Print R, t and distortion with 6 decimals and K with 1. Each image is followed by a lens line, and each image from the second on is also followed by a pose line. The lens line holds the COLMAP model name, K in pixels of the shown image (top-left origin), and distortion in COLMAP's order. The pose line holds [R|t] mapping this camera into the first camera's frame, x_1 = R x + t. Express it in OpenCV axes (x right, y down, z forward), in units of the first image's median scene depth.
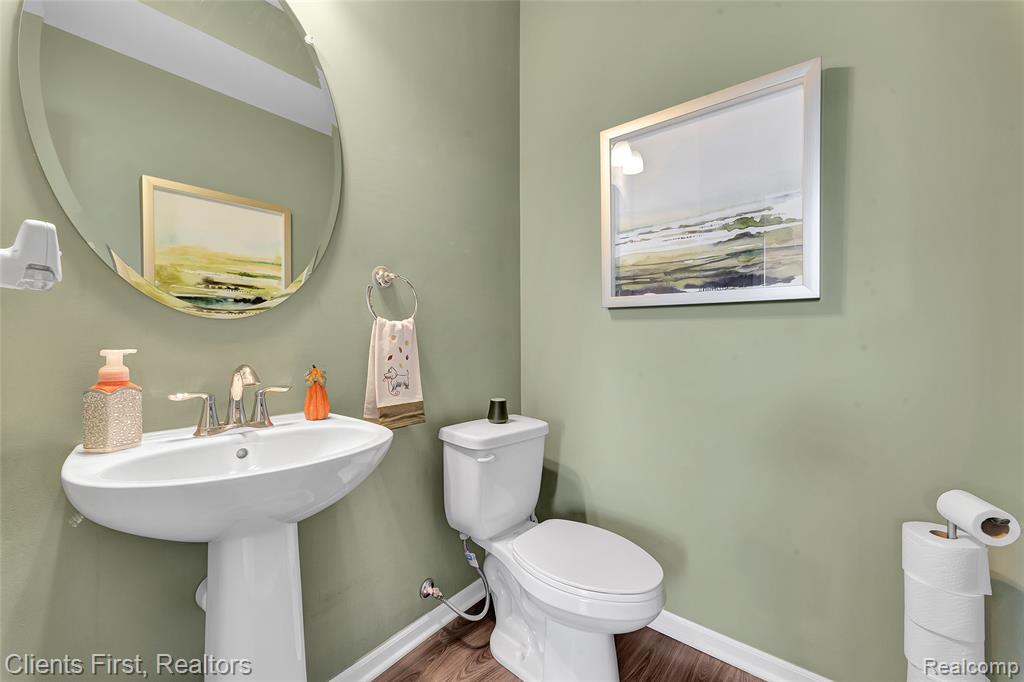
lens RADIAL K [[396.3, 0, 509.2], [0, 396.3, 337.8], [0, 0, 1]] dist [0.003111, 0.001408]
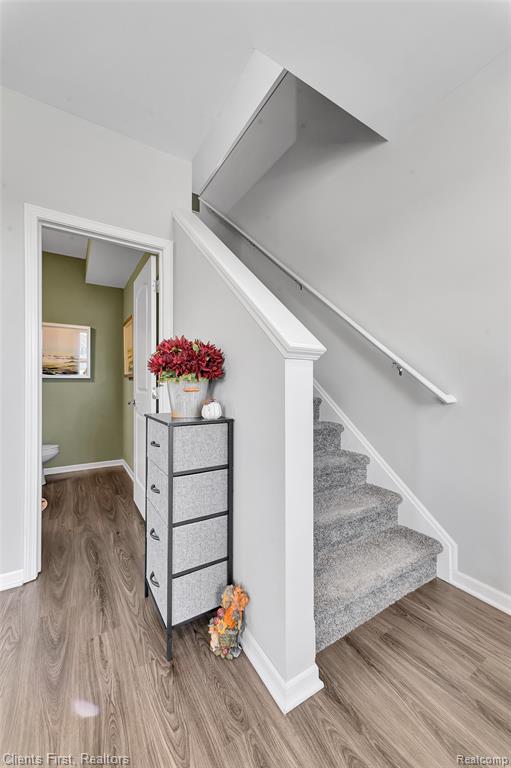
lens RADIAL K [[300.1, 0, 257.1], [0, 300.1, 384.4], [0, 0, 1]] dist [0.005514, 0.000286]
pose [[0.318480, 0.001897, 0.947928, -1.605118], [0.008060, 0.999956, -0.004709, -0.004443], [-0.947895, 0.009140, 0.318451, -1.635218]]
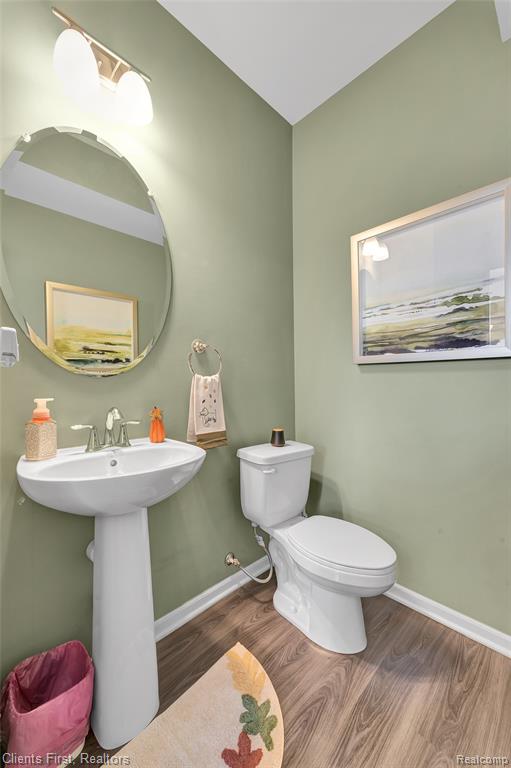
lens RADIAL K [[300.1, 0, 259.1], [0, 300.1, 382.3], [0, 0, 1]] dist [0.005514, 0.000286]
pose [[0.994019, -0.006305, -0.109026, 0.026107], [0.006883, 0.999964, 0.004926, -0.022008], [0.108991, -0.005647, 0.994027, -0.084787]]
